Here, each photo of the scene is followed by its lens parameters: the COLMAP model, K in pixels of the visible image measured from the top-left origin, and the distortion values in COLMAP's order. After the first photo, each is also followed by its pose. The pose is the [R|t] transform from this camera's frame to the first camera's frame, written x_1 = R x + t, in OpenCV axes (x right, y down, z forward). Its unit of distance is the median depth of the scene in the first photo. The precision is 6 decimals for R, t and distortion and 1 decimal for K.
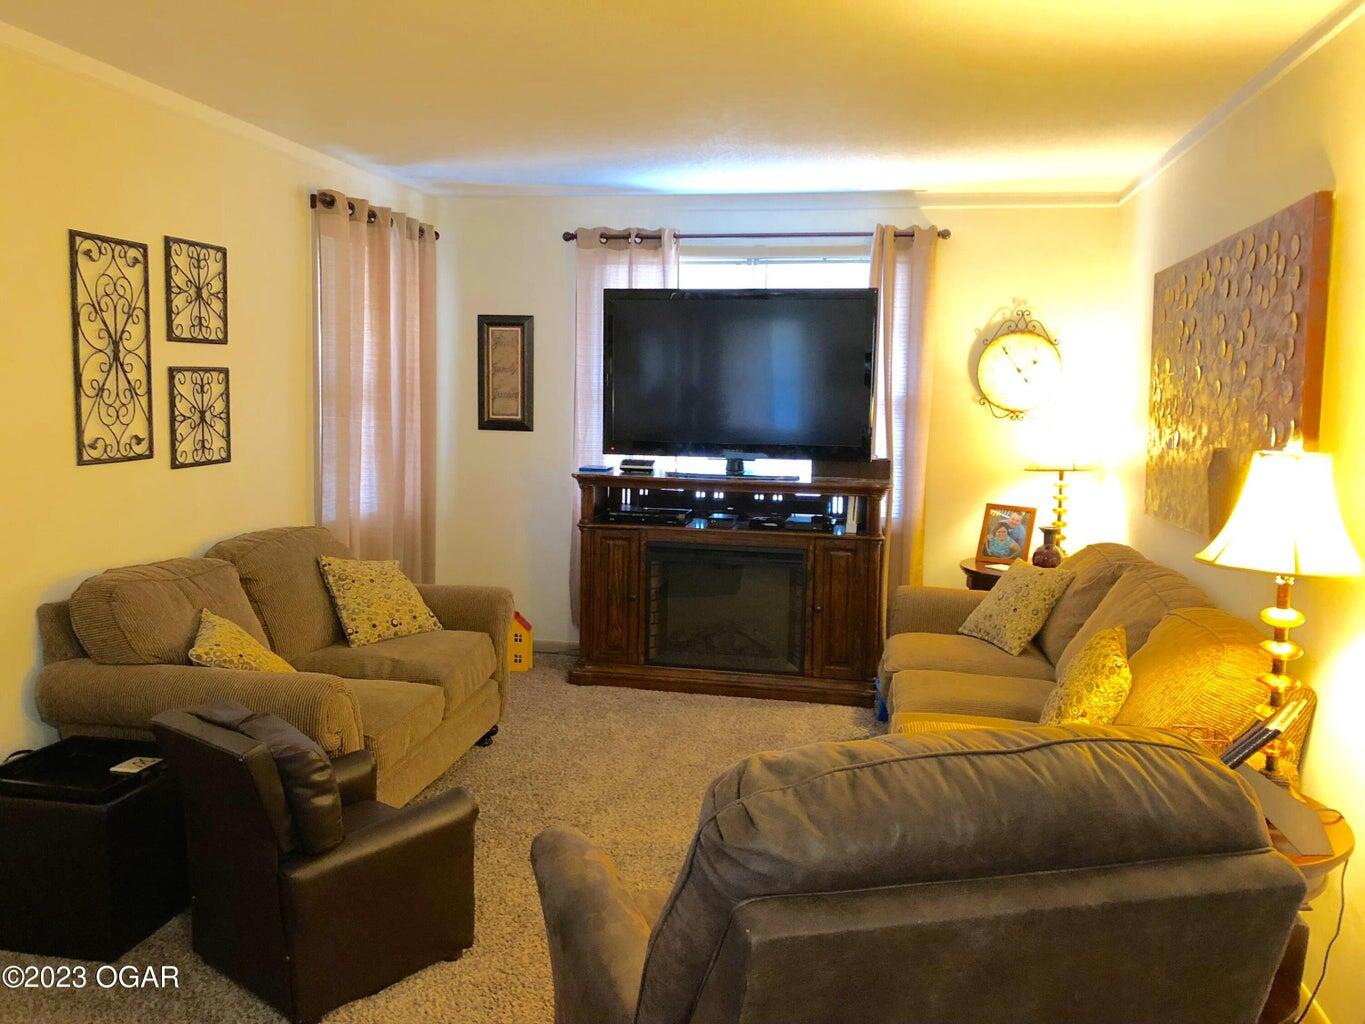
lens RADIAL K [[1104.0, 0, 682.5], [0, 1104.0, 512.0], [0, 0, 1]] dist [0.062373, -0.111365]
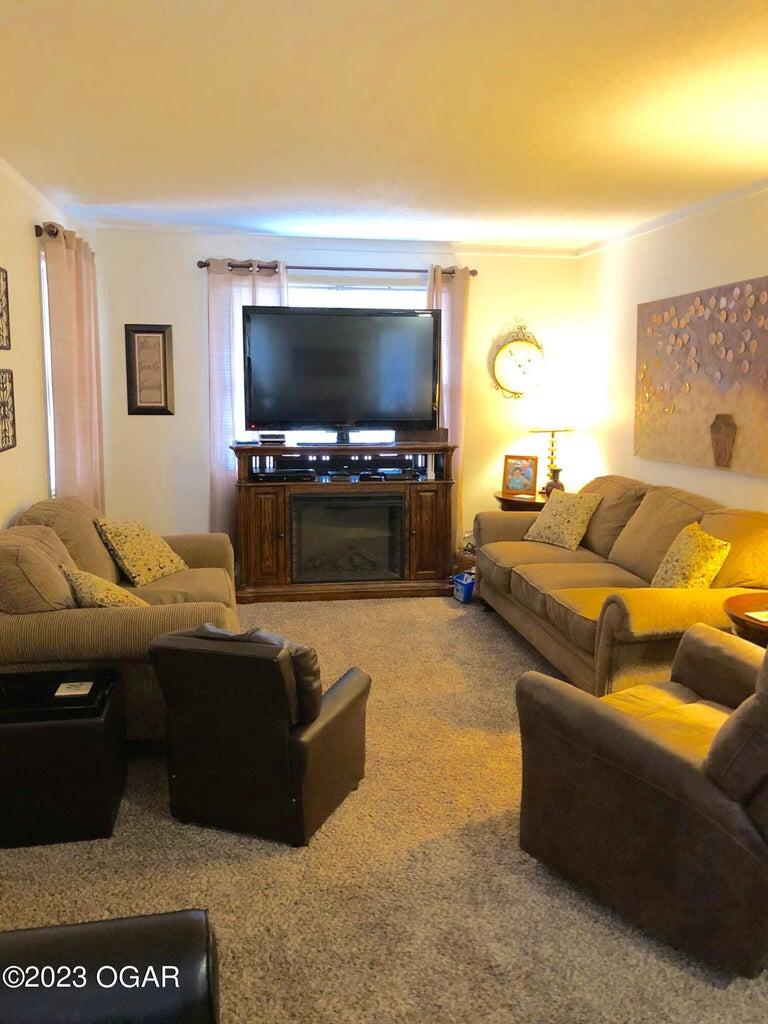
lens RADIAL K [[828.2, 0, 384.0], [0, 828.2, 512.0], [0, 0, 1]] dist [0.062373, -0.111365]
pose [[0.935861, -0.068539, 0.345639, -0.275490], [0.050565, 0.996871, 0.060764, -0.007477], [-0.348722, -0.039390, 0.936398, -0.002810]]
